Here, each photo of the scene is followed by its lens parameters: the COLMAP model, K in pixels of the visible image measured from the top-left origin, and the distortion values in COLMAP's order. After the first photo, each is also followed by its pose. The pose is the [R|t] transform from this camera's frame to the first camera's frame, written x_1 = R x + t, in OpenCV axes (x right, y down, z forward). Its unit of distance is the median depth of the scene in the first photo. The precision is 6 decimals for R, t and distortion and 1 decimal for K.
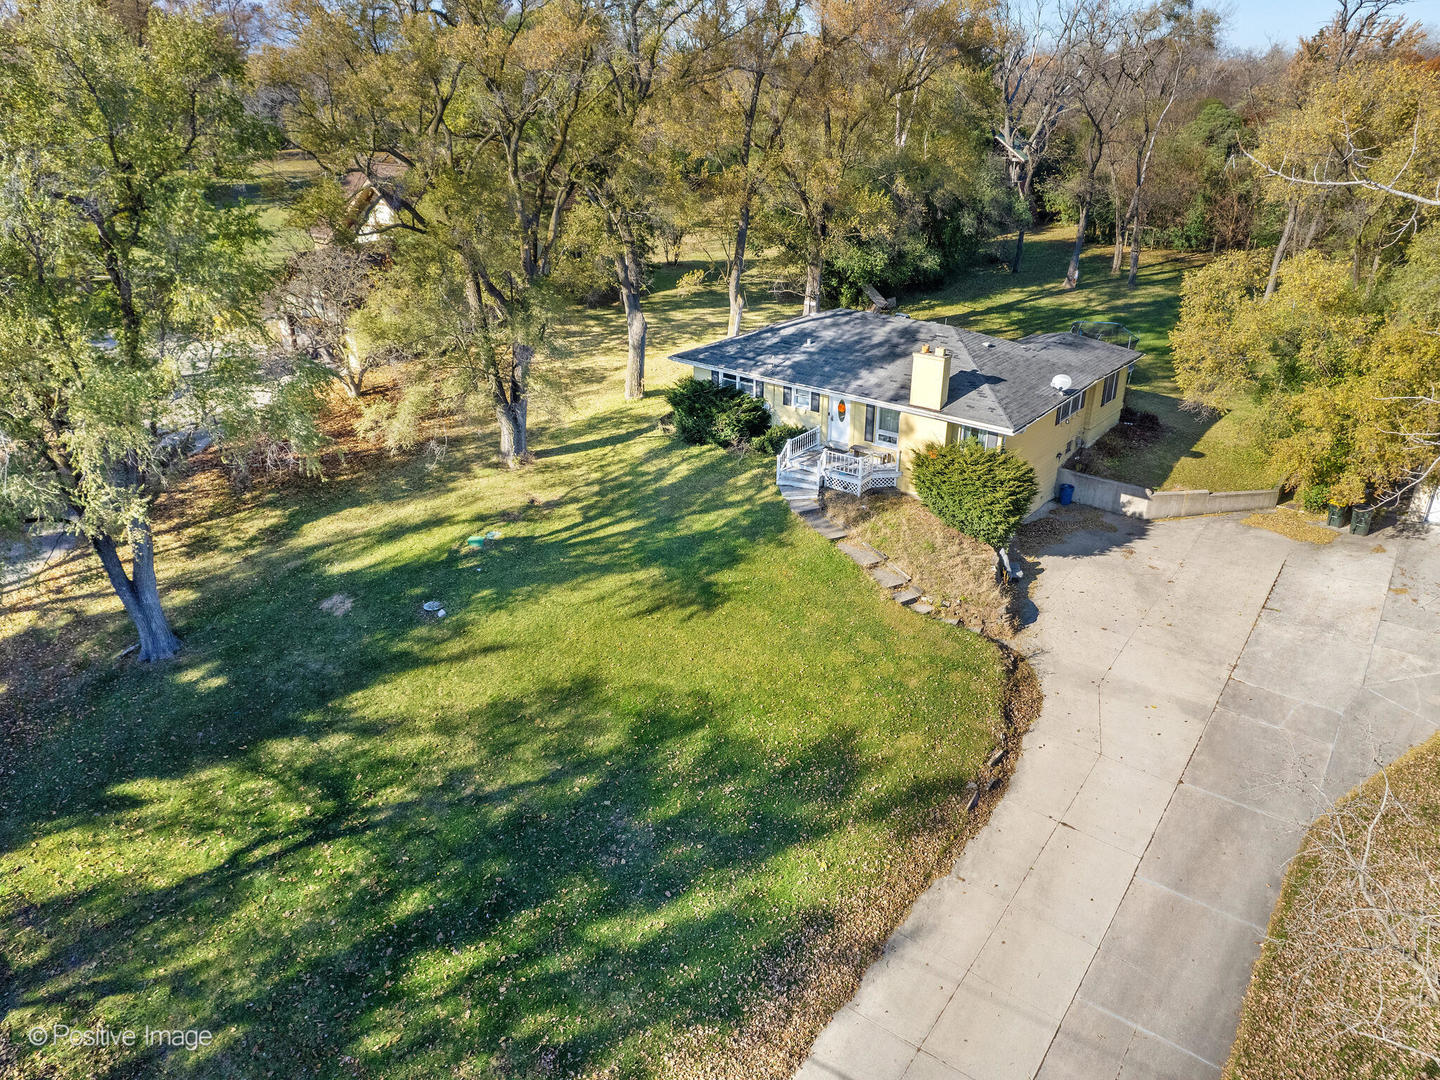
lens RADIAL K [[1062.1, 0, 727.8], [0, 1062.1, 502.6], [0, 0, 1]] dist [-0.053269, 0.035452]
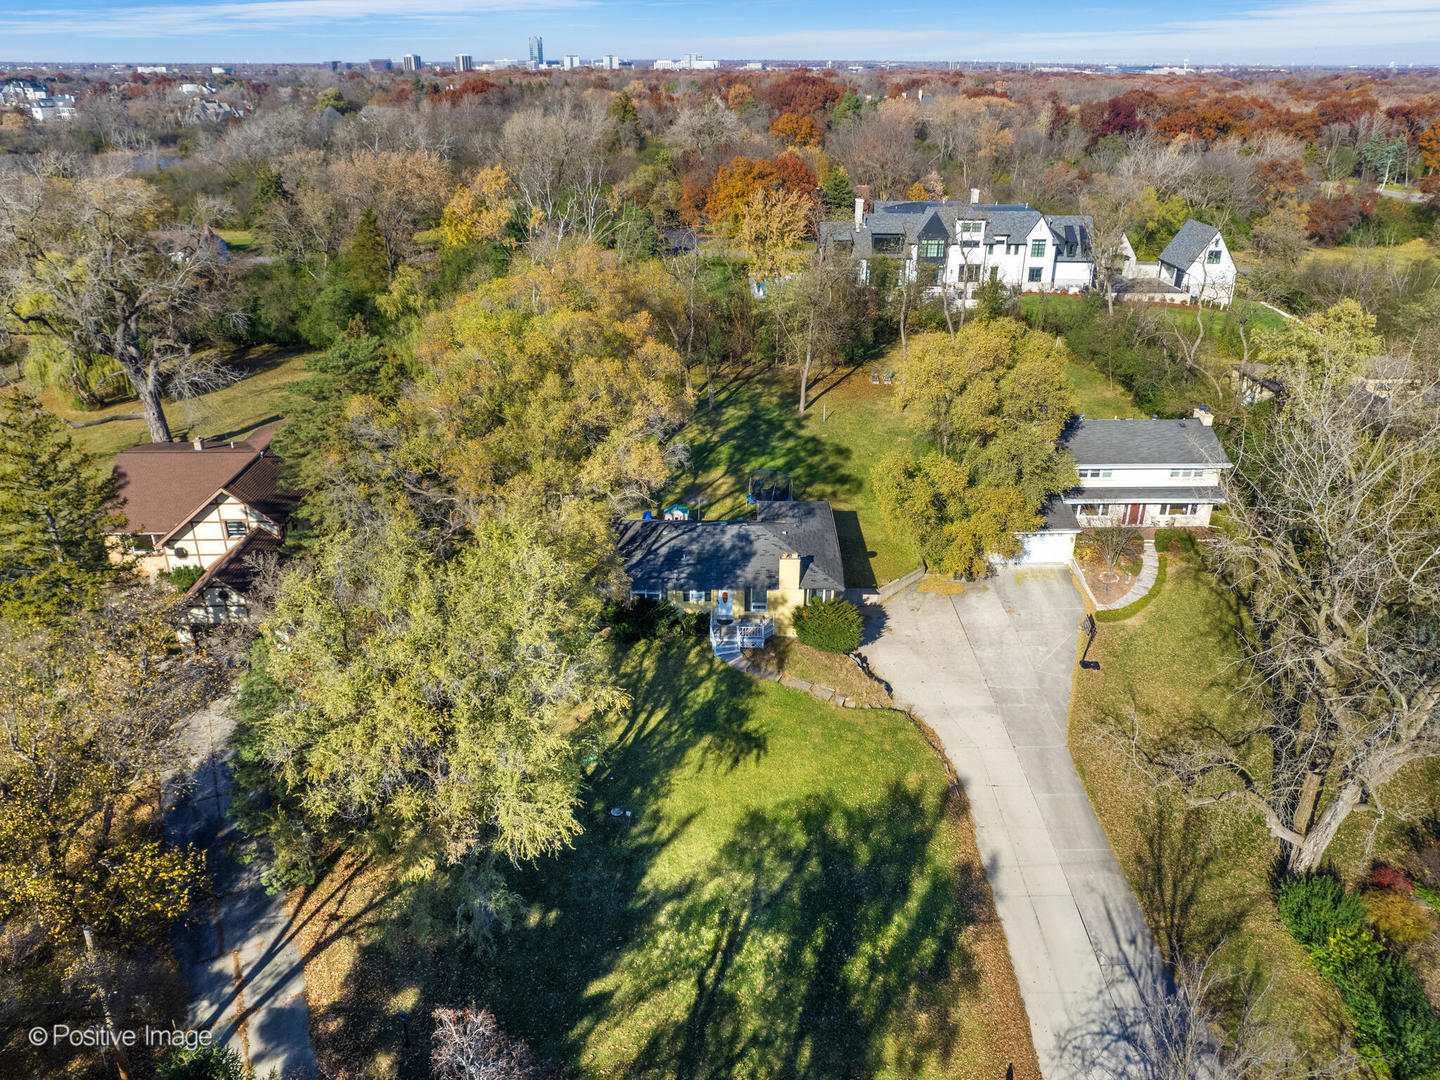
lens RADIAL K [[1062.1, 0, 727.8], [0, 1062.1, 502.6], [0, 0, 1]] dist [-0.053269, 0.035452]
pose [[0.793472, -0.242156, 0.558357, -0.807421], [0.231164, 0.968596, 0.091571, -0.398104], [-0.562997, 0.056413, 0.824531, -0.354457]]
